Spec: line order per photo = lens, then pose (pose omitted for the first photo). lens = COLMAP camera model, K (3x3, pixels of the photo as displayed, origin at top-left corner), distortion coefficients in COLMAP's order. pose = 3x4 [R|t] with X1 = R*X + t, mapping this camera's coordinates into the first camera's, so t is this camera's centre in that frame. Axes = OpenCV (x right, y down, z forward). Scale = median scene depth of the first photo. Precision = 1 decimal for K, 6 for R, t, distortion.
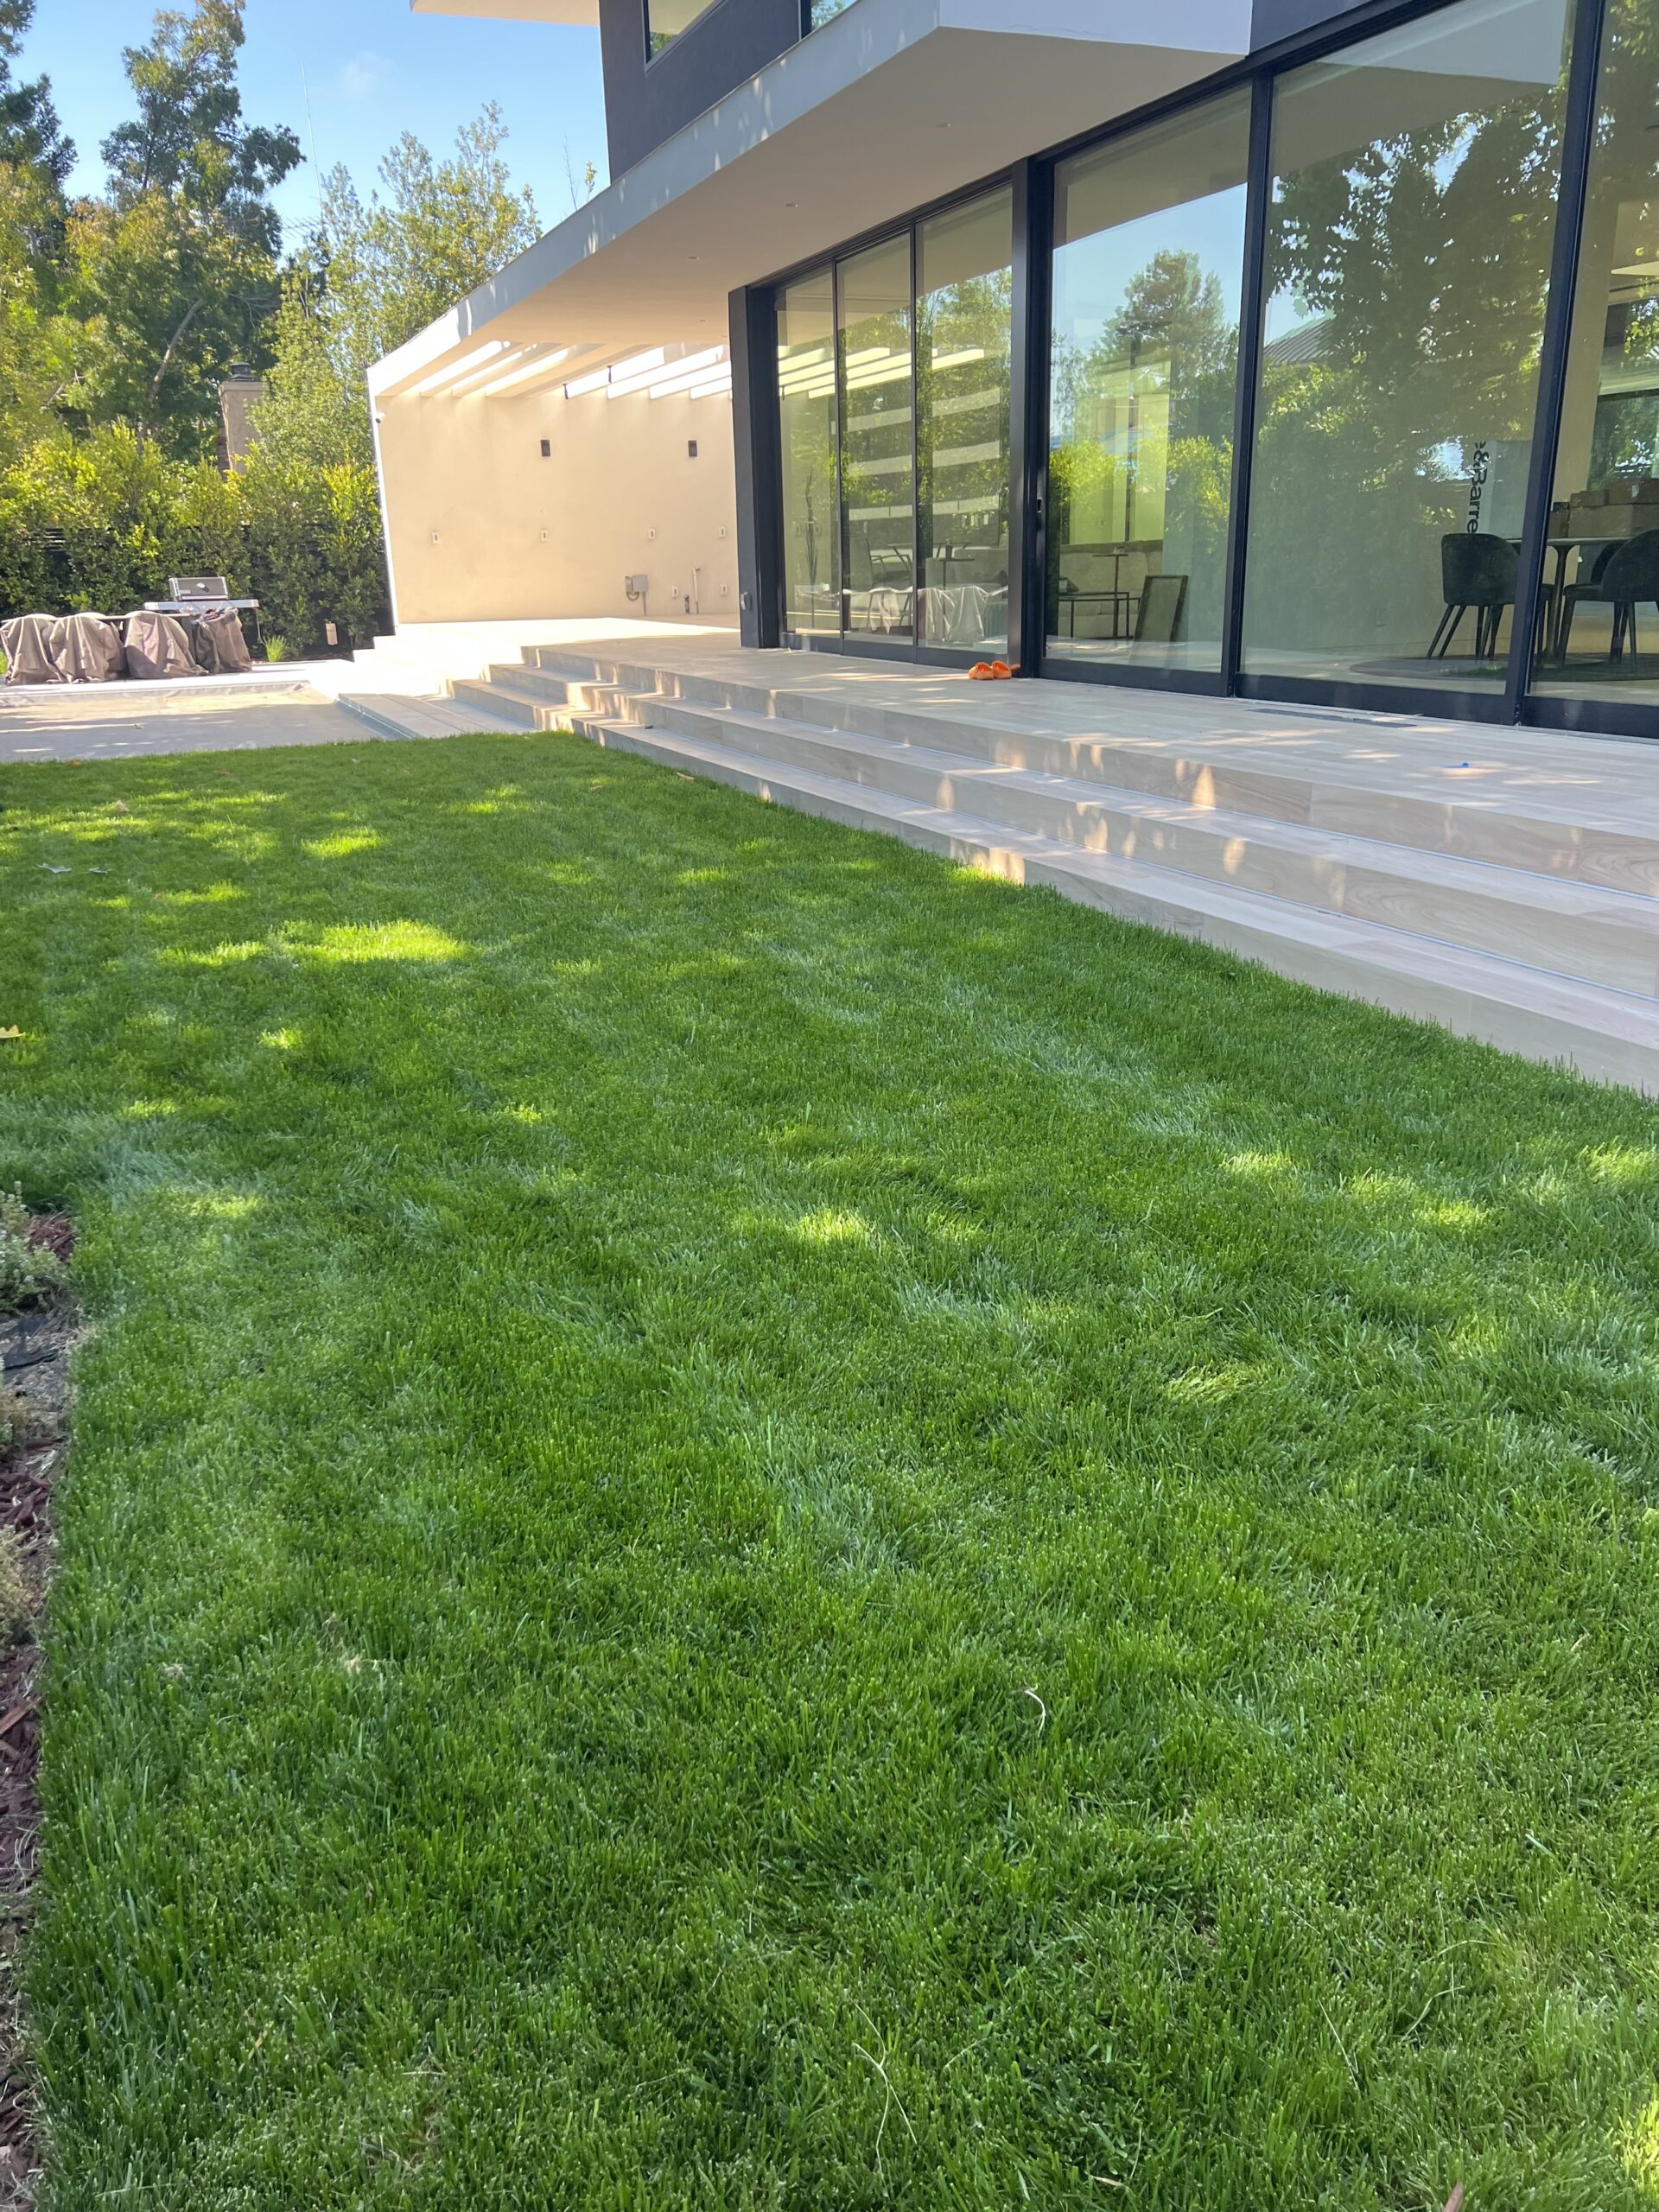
lens RADIAL K [[1637.2, 0, 832.8], [0, 1637.2, 1123.3], [0, 0, 1]] dist [0.056422, -0.068370]
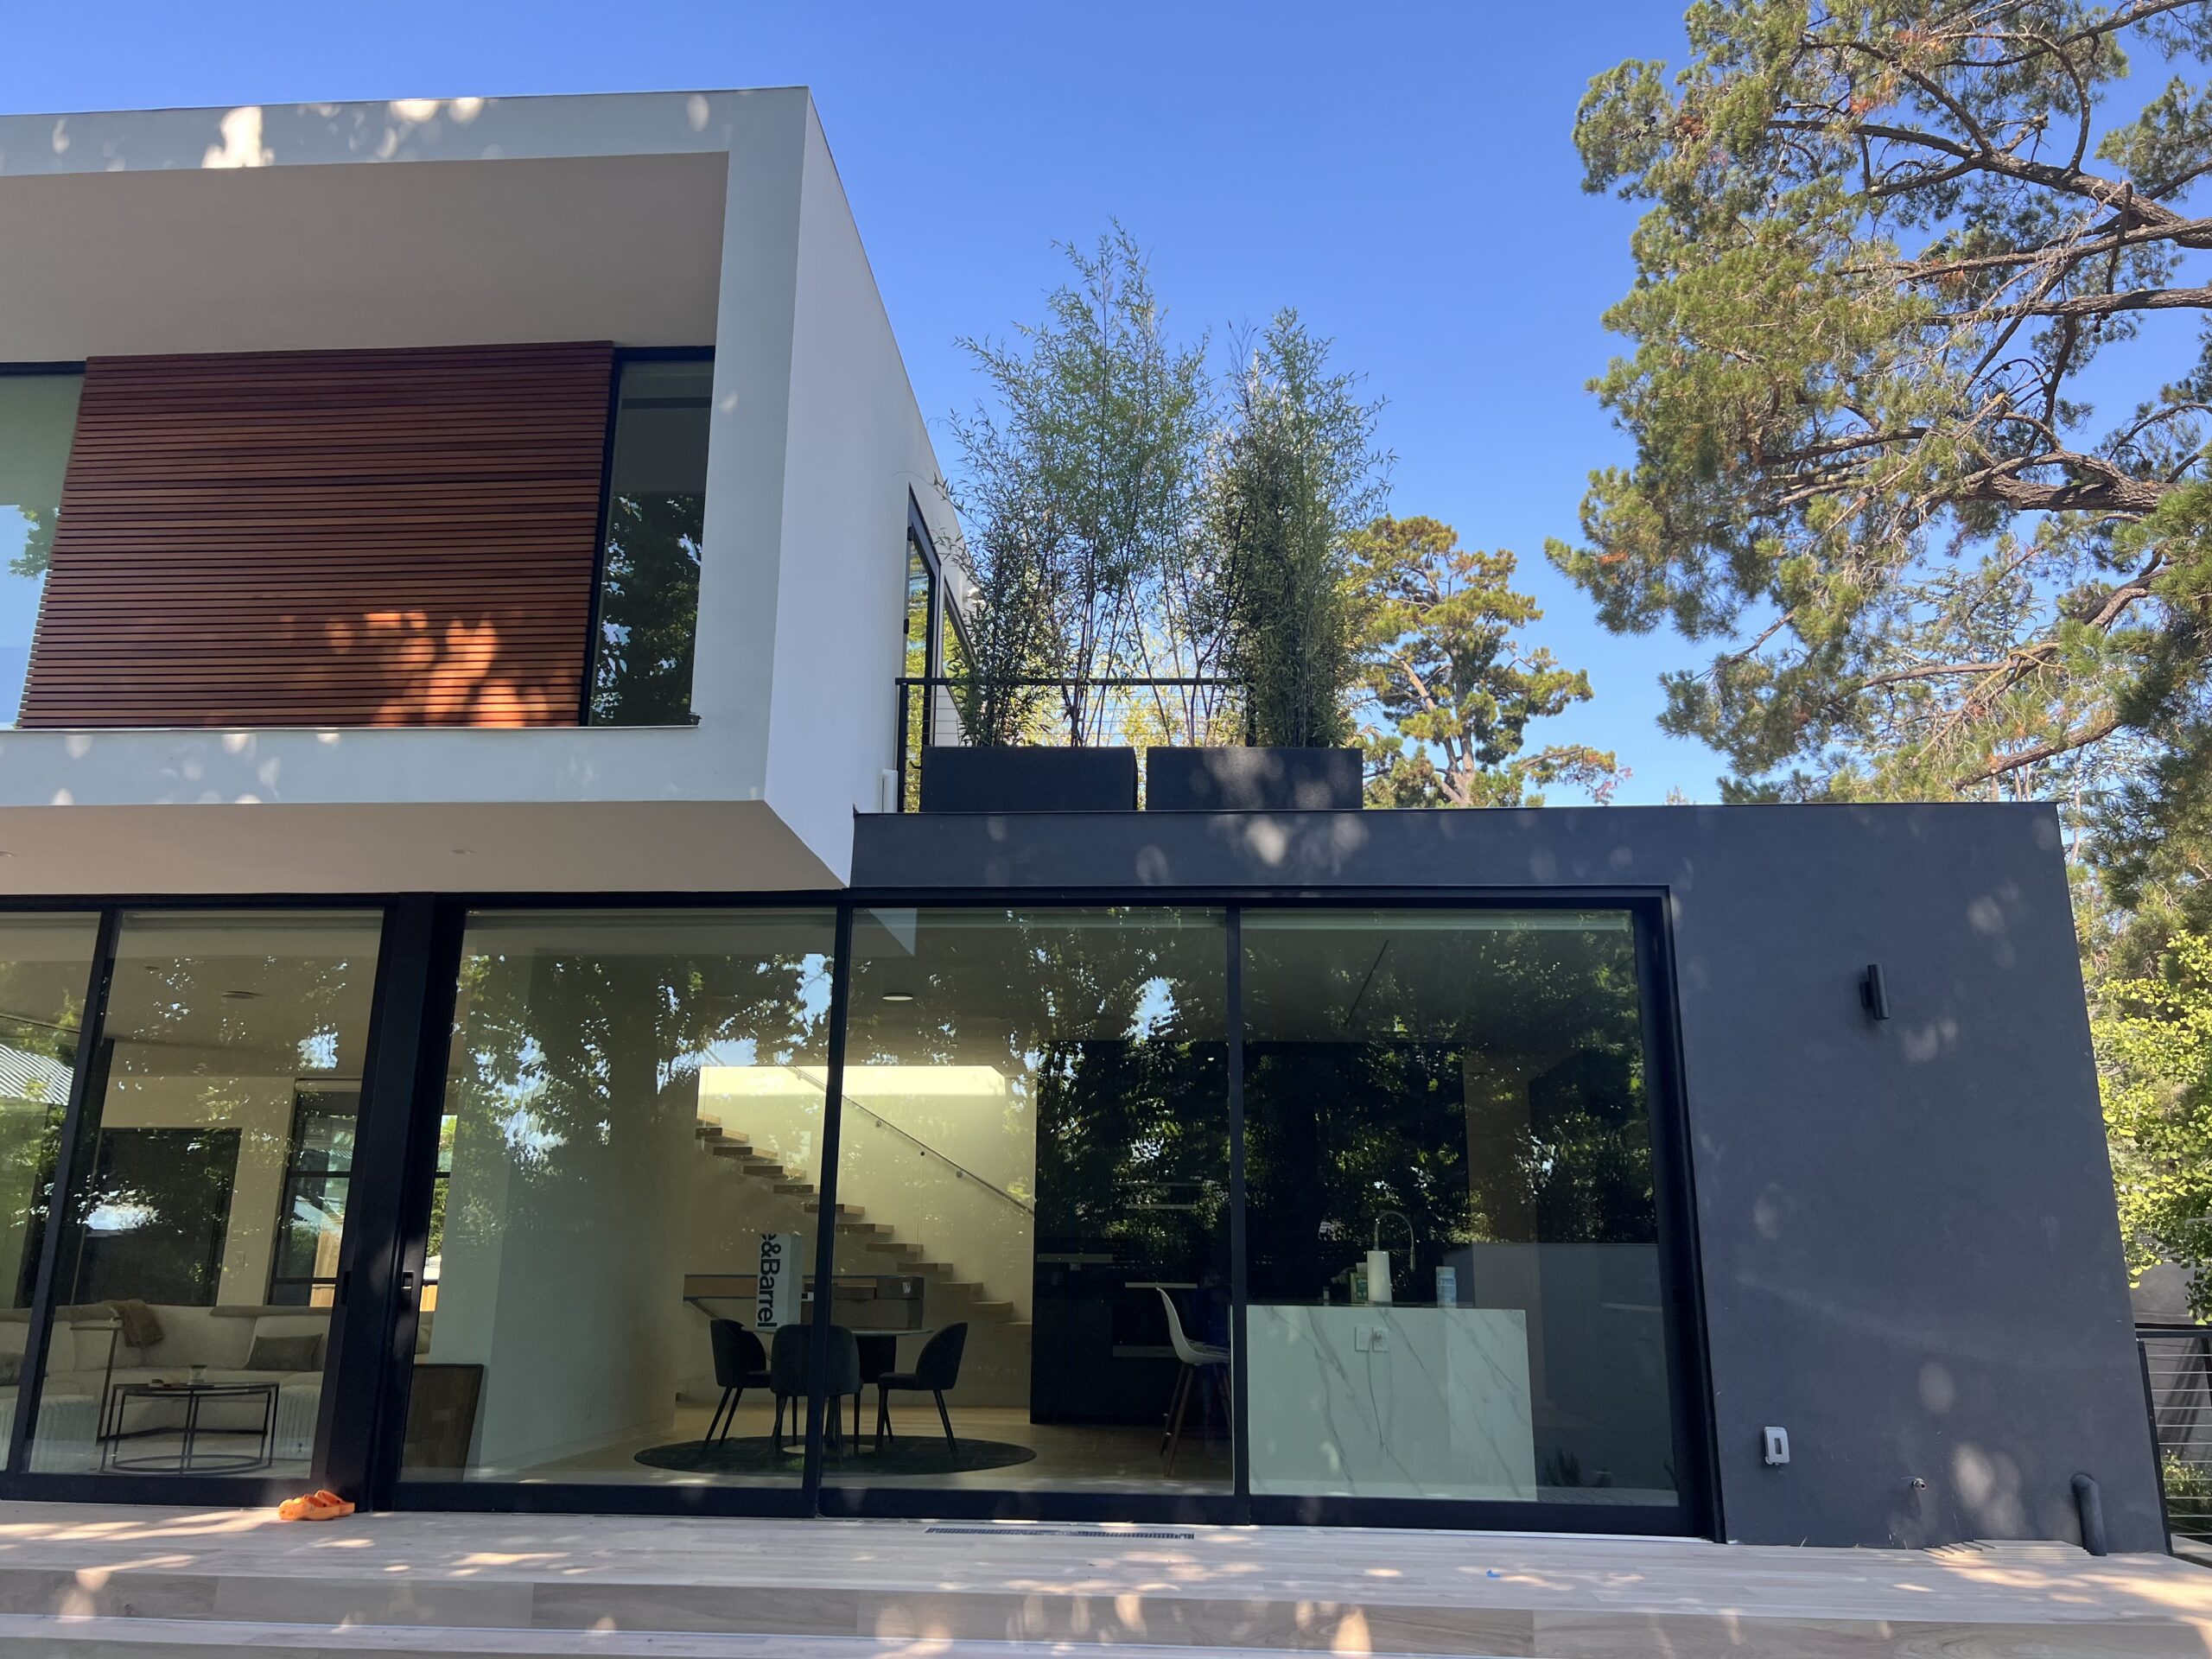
lens RADIAL K [[1637.2, 0, 1096.3], [0, 1637.2, 822.2], [0, 0, 1]] dist [0.056422, -0.068370]
pose [[0.440146, 0.265843, 0.857671, -0.268211], [0.272664, 0.870495, -0.409746, -0.091615], [-0.855527, 0.414204, 0.310659, 0.228548]]
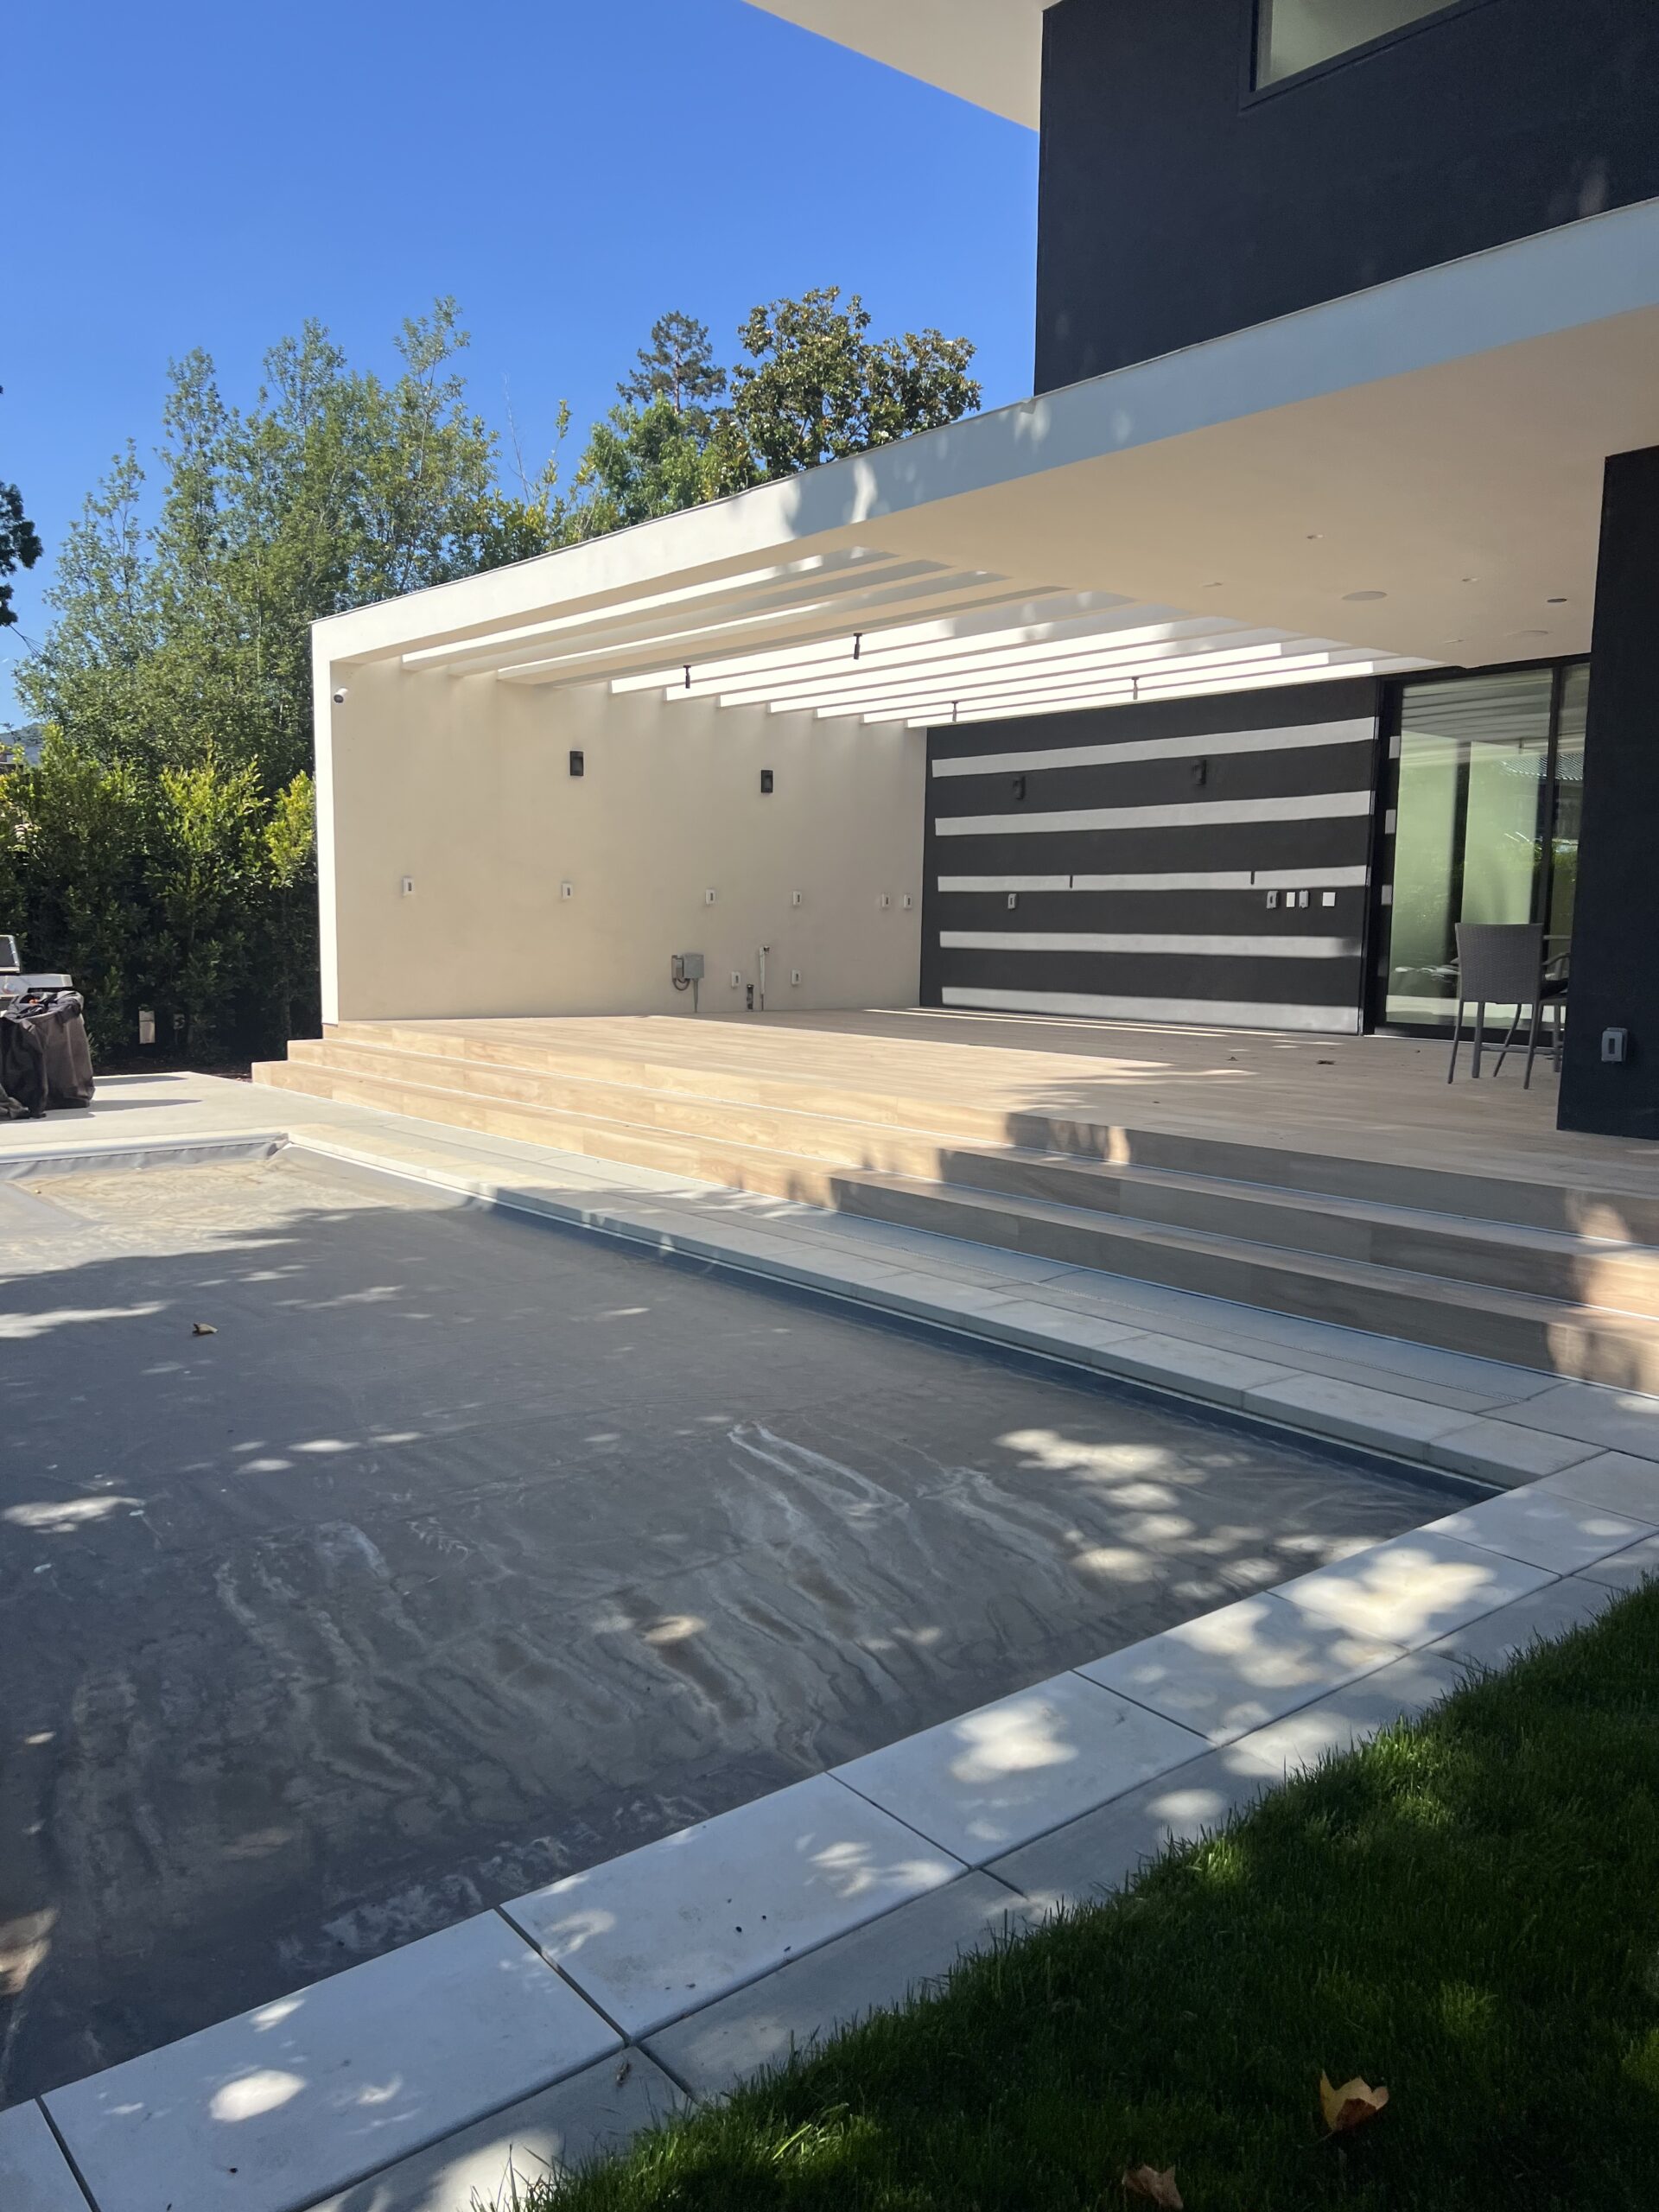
lens RADIAL K [[1637.2, 0, 812.3], [0, 1637.2, 1095.9], [0, 0, 1]] dist [0.056422, -0.068370]
pose [[0.955677, 0.009870, 0.294251, -0.361660], [0.057002, 0.974324, -0.217814, -0.182341], [-0.288846, 0.224932, 0.930577, 0.537003]]
